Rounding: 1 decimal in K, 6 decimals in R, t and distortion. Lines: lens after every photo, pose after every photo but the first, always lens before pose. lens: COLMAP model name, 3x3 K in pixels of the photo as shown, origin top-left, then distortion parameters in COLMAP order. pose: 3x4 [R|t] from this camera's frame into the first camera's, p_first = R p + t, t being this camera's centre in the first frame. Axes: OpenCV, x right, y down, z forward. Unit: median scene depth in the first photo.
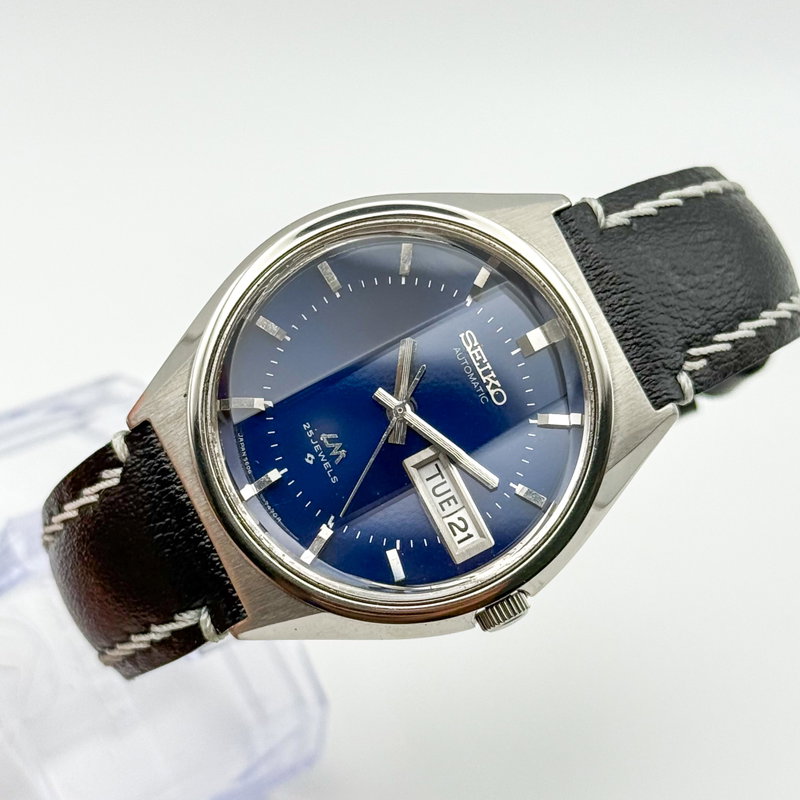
lens RADIAL K [[2401.8, 0, 400.0], [0, 2401.8, 400.0], [0, 0, 1]] dist [-0.178547, 9.074339]
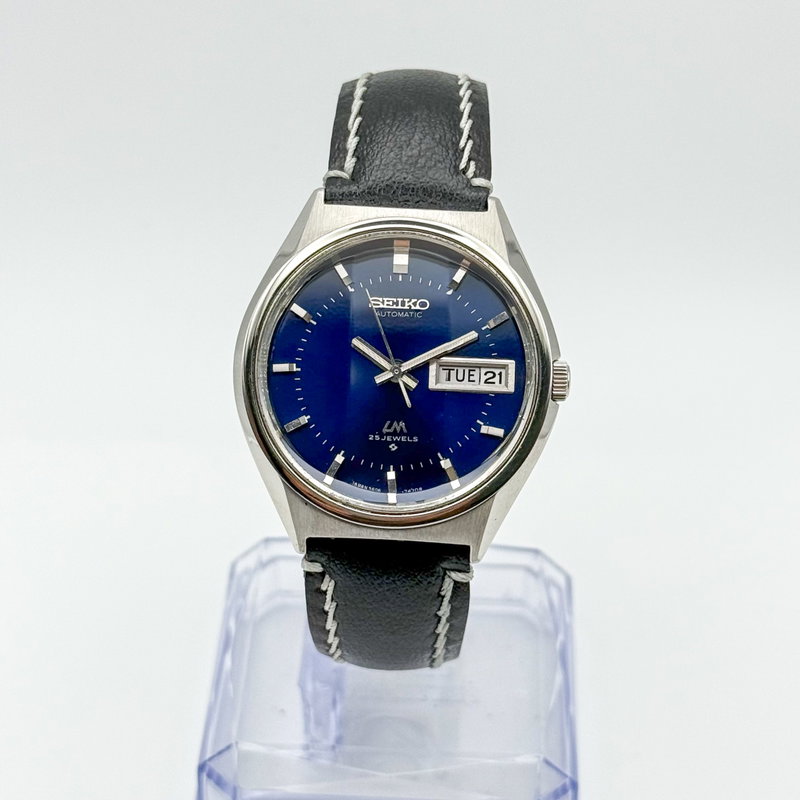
lens RADIAL K [[2401.8, 0, 400.0], [0, 2401.8, 400.0], [0, 0, 1]] dist [-0.178547, 9.074339]
pose [[0.497887, -0.865662, 0.052330, -0.083626], [0.864654, 0.500155, 0.047103, -0.049725], [-0.066949, 0.021796, 0.997518, -0.360344]]
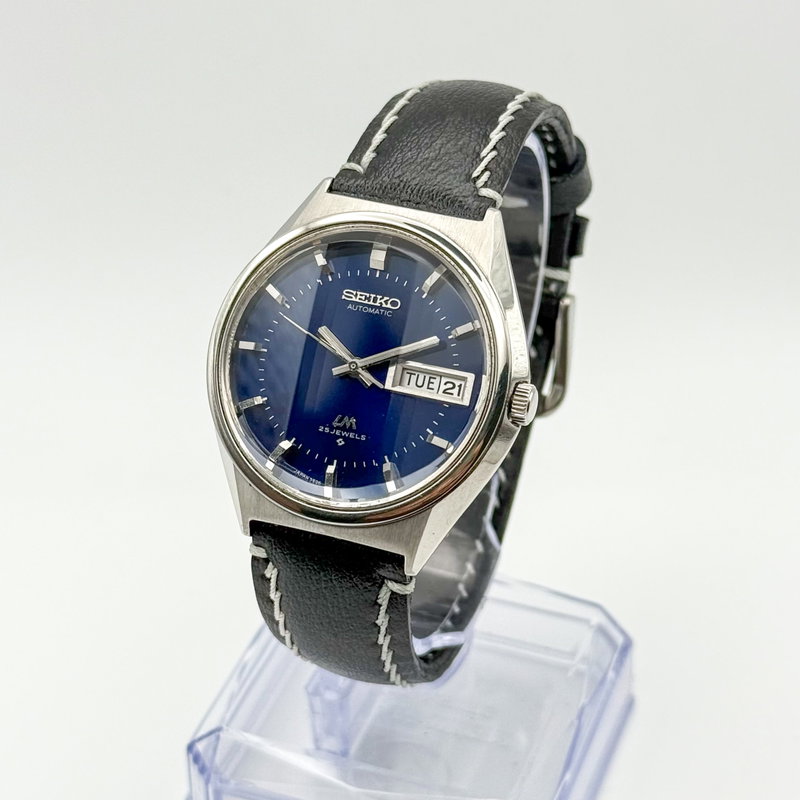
lens RADIAL K [[2401.8, 0, 400.0], [0, 2401.8, 400.0], [0, 0, 1]] dist [-0.178547, 9.074339]
pose [[0.630287, -0.773199, -0.070009, 0.095237], [0.748579, 0.629164, -0.209241, 0.314547], [0.205832, 0.079474, 0.975355, -0.303364]]
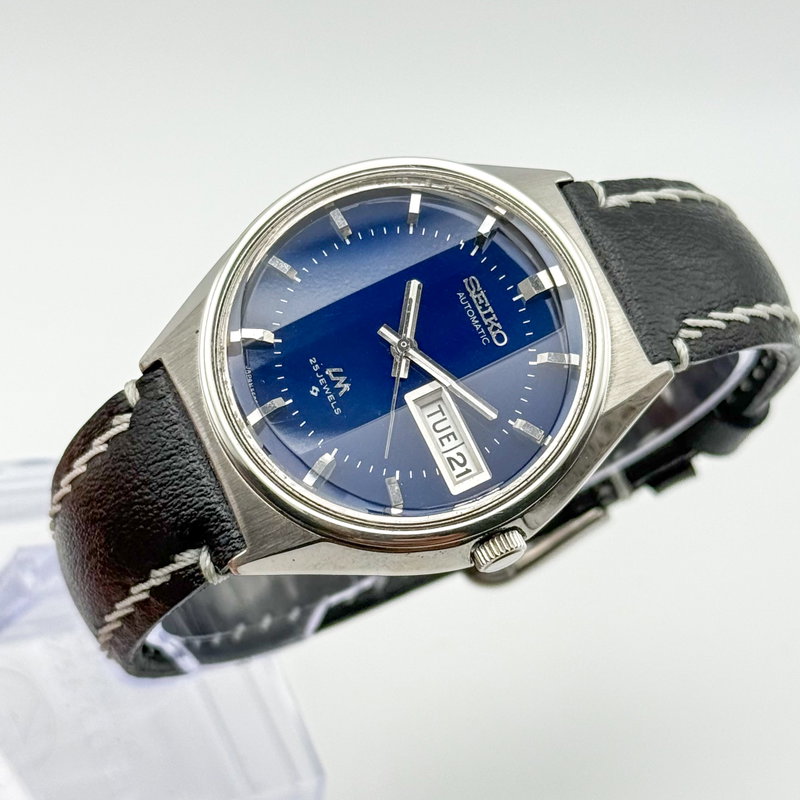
lens RADIAL K [[2401.8, 0, 400.0], [0, 2401.8, 400.0], [0, 0, 1]] dist [-0.178547, 9.074339]
pose [[0.999405, 0.032211, -0.012300, 0.011743], [-0.034176, 0.972698, -0.229546, 0.262578], [0.004570, 0.229830, 0.973220, -0.001363]]
